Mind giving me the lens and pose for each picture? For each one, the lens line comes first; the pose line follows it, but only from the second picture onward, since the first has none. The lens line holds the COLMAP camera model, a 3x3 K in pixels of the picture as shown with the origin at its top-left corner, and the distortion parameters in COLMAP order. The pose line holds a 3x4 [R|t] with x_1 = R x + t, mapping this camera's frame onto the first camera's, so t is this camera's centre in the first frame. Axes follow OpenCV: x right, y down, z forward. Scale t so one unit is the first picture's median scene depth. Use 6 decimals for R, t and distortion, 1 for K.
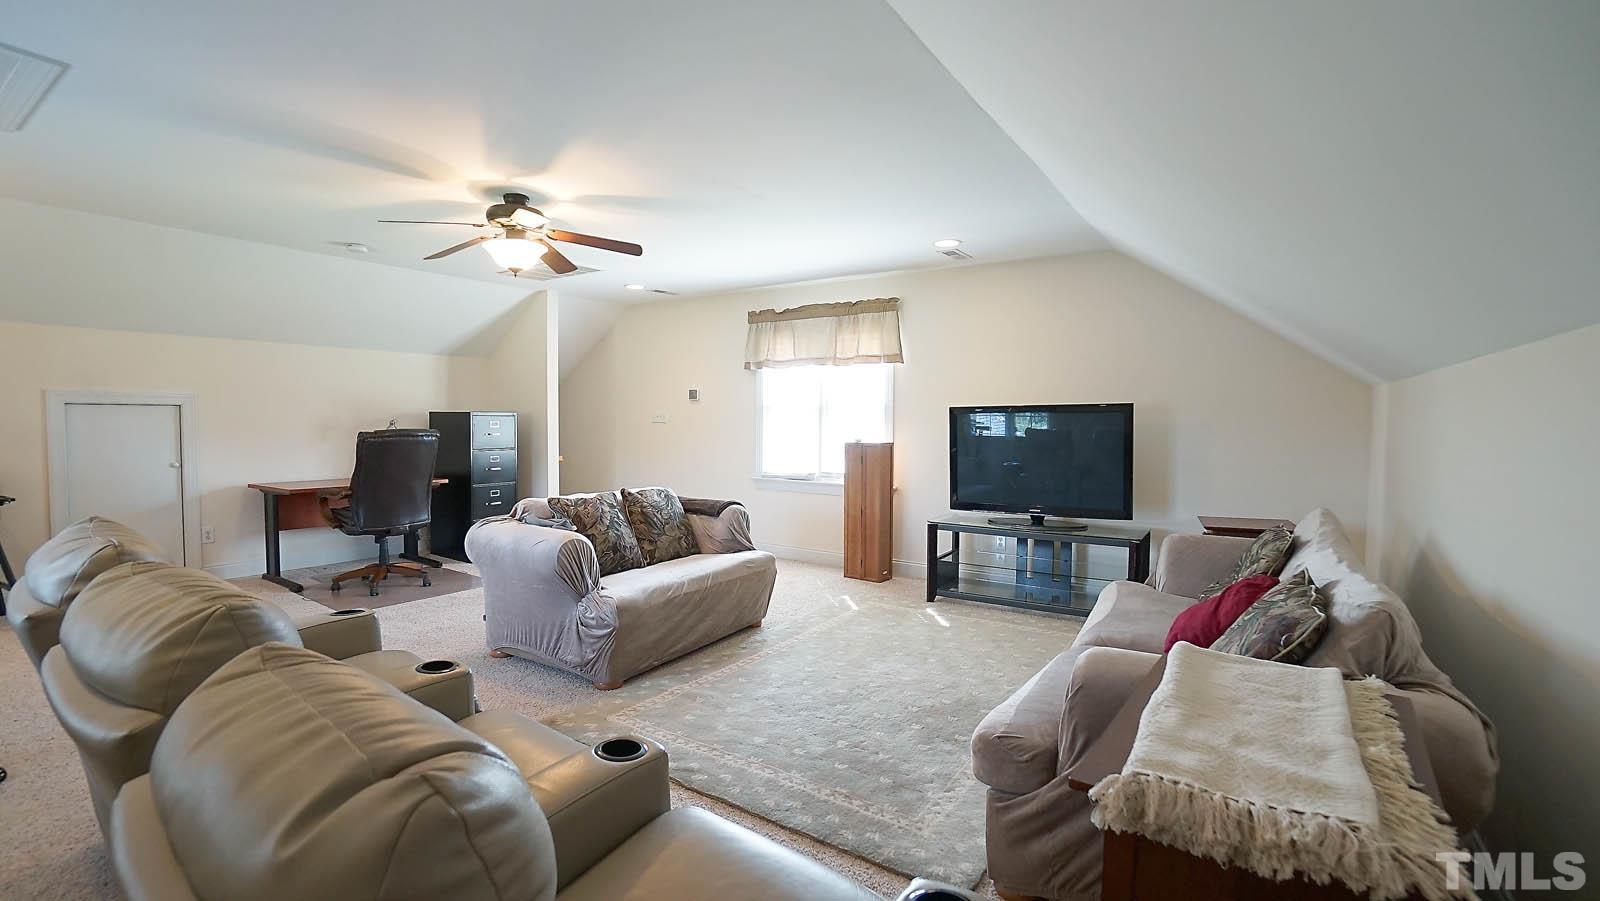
lens RADIAL K [[698.9, 0, 797.1], [0, 698.9, 454.7], [0, 0, 1]] dist [-0.064112, 0.021998]
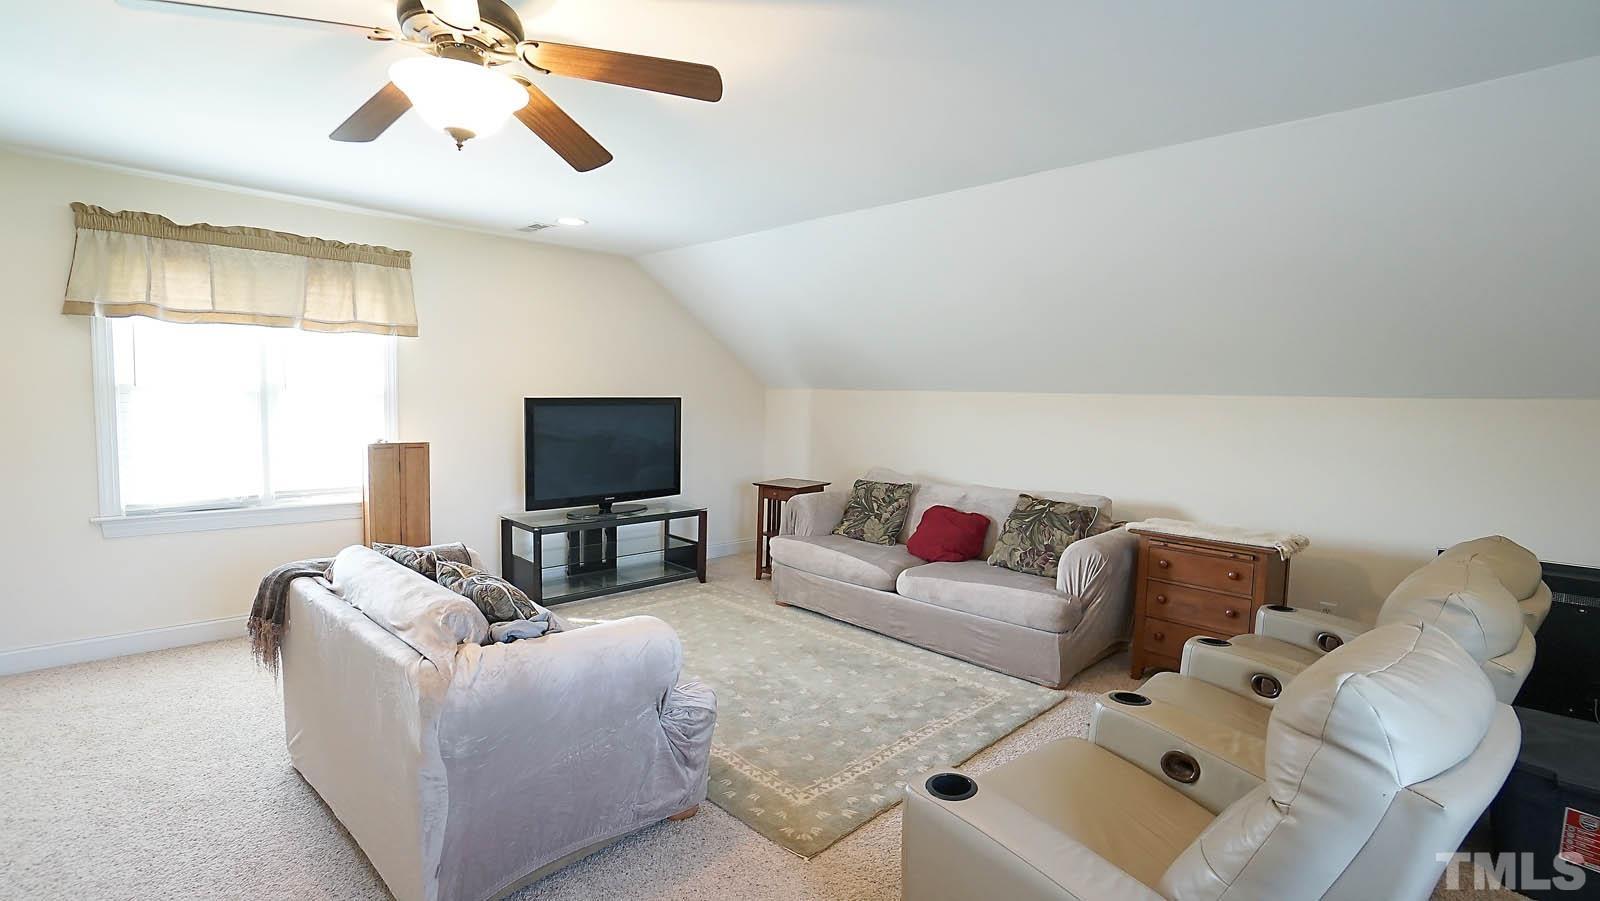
lens RADIAL K [[731.6, 0, 773.4], [0, 731.6, 452.7], [0, 0, 1]] dist [-0.056777, 0.026340]
pose [[0.210160, -0.071329, 0.975062, -0.564343], [0.027647, 0.997370, 0.067002, -0.046460], [-0.977276, 0.012877, 0.211579, 0.440673]]
